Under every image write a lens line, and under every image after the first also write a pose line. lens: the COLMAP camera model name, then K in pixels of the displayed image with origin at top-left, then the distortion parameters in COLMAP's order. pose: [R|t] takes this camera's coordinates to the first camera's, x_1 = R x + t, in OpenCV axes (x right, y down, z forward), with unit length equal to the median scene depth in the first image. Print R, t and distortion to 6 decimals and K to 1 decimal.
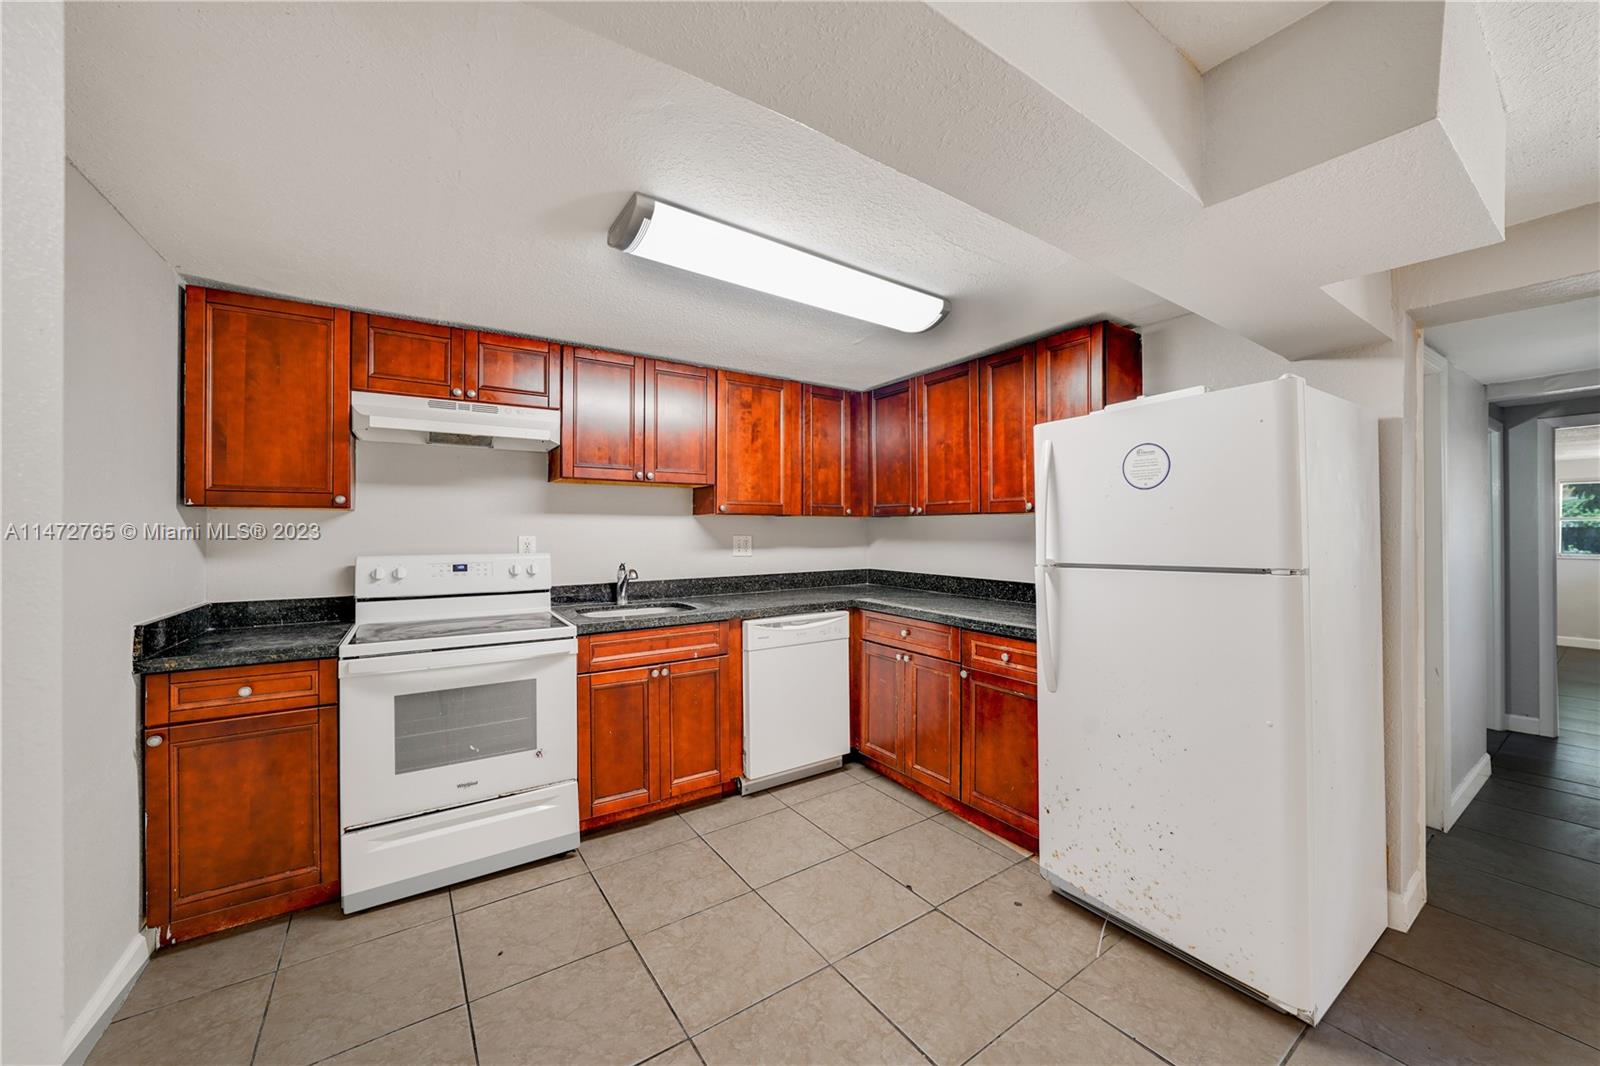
lens RADIAL K [[591.4, 0, 797.3], [0, 591.4, 526.0], [0, 0, 1]] dist [-0.030127, 0.006201]
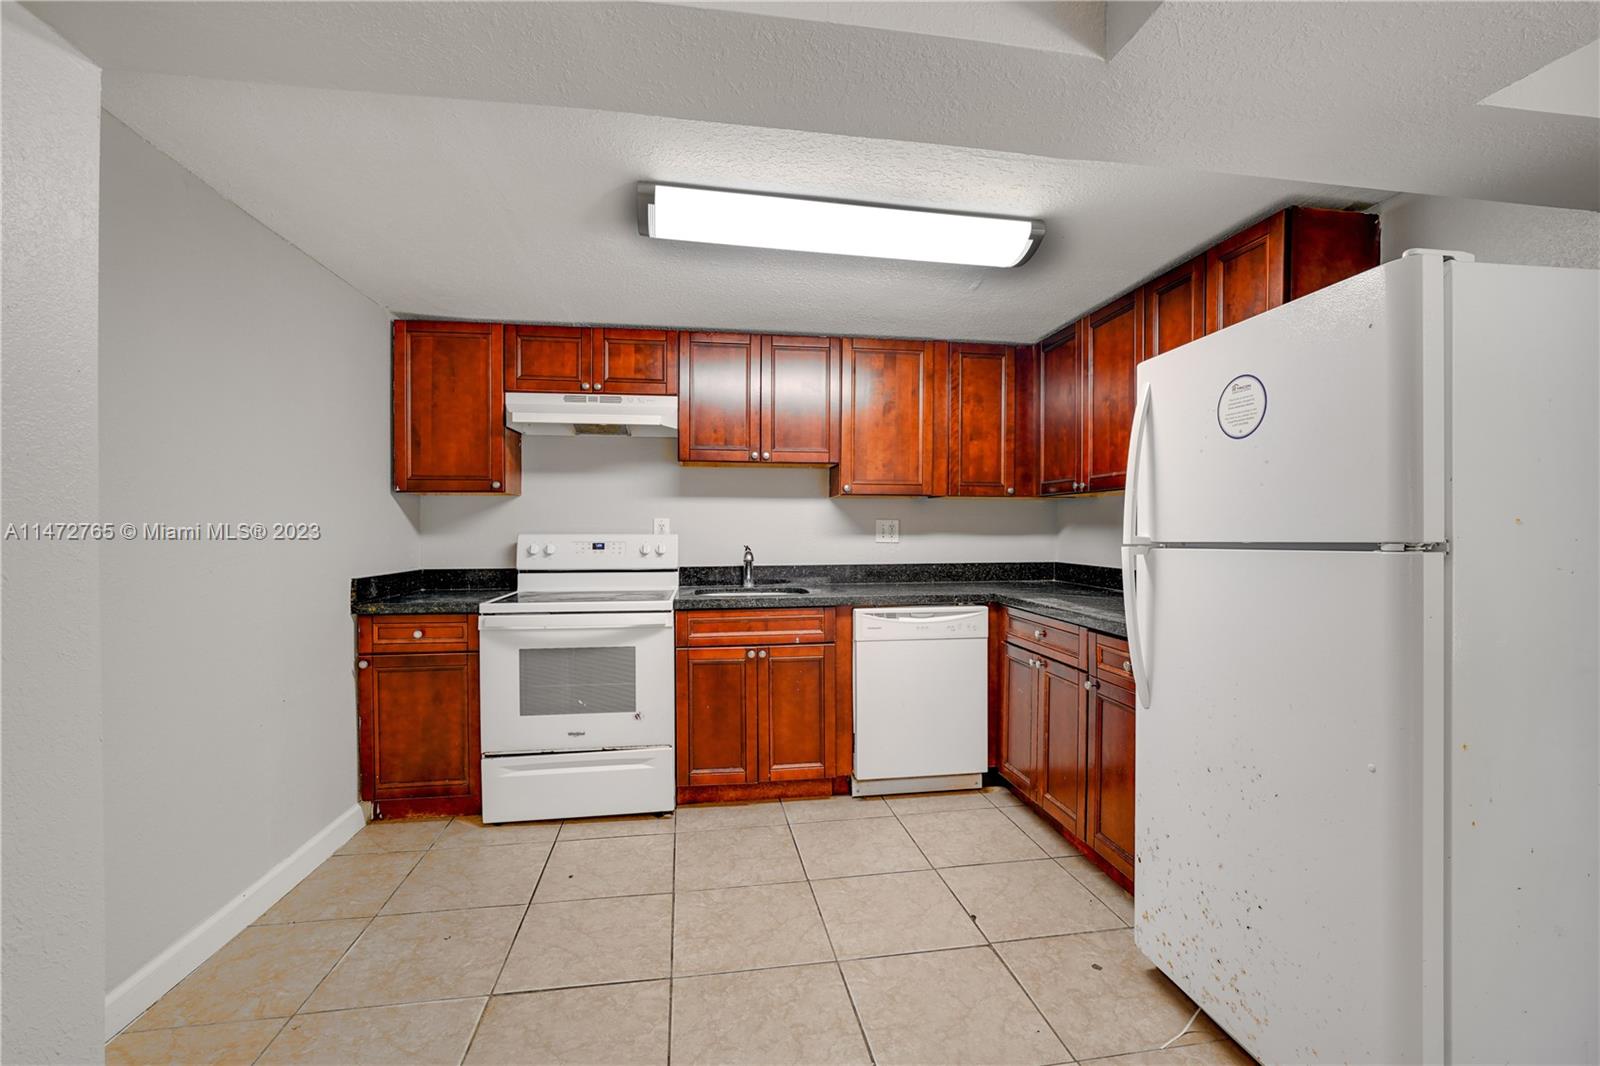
lens RADIAL K [[684.9, 0, 800.2], [0, 684.9, 543.7], [0, 0, 1]] dist [-0.013246, 0.000031]
pose [[0.905852, 0.010927, -0.423454, 0.320213], [0.001957, 0.999549, 0.029978, 0.029304], [0.423591, -0.027984, 0.905421, -0.005438]]
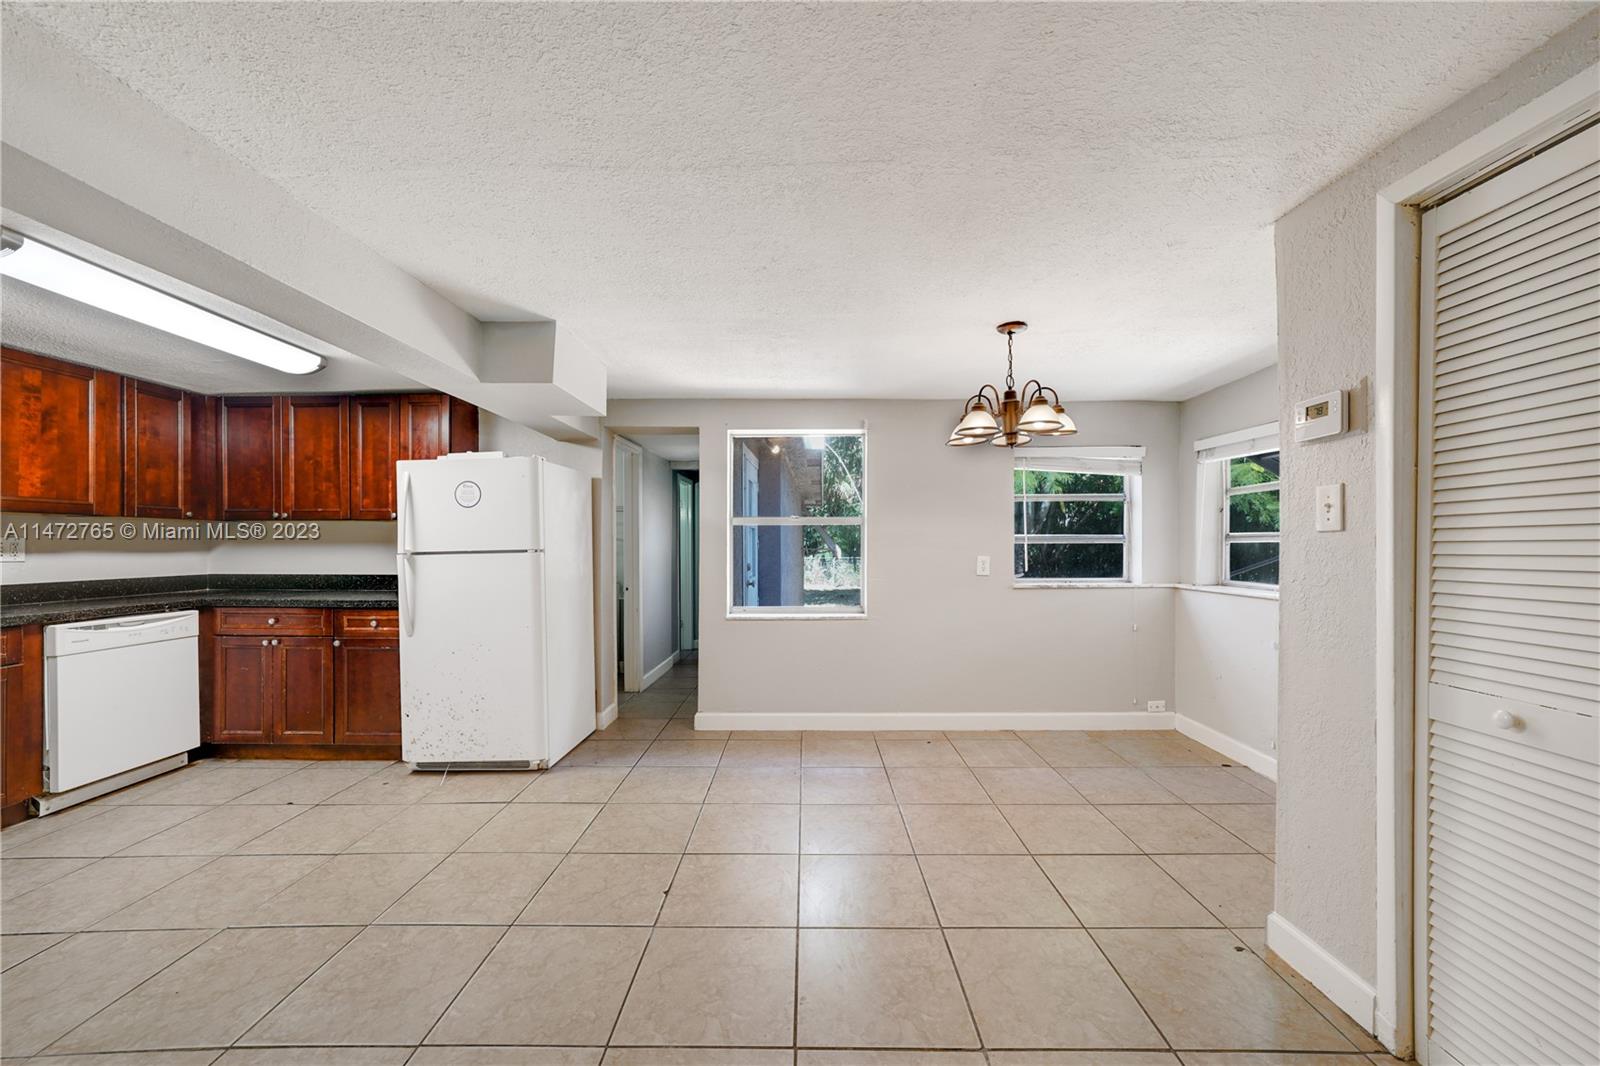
lens RADIAL K [[601.4, 0, 799.7], [0, 601.4, 545.2], [0, 0, 1]] dist [-0.009272, 0.007110]
pose [[0.572810, -0.001342, 0.819687, -0.213367], [-0.004199, 0.999981, 0.004571, 0.025891], [-0.819677, -0.006060, 0.572793, -0.585935]]
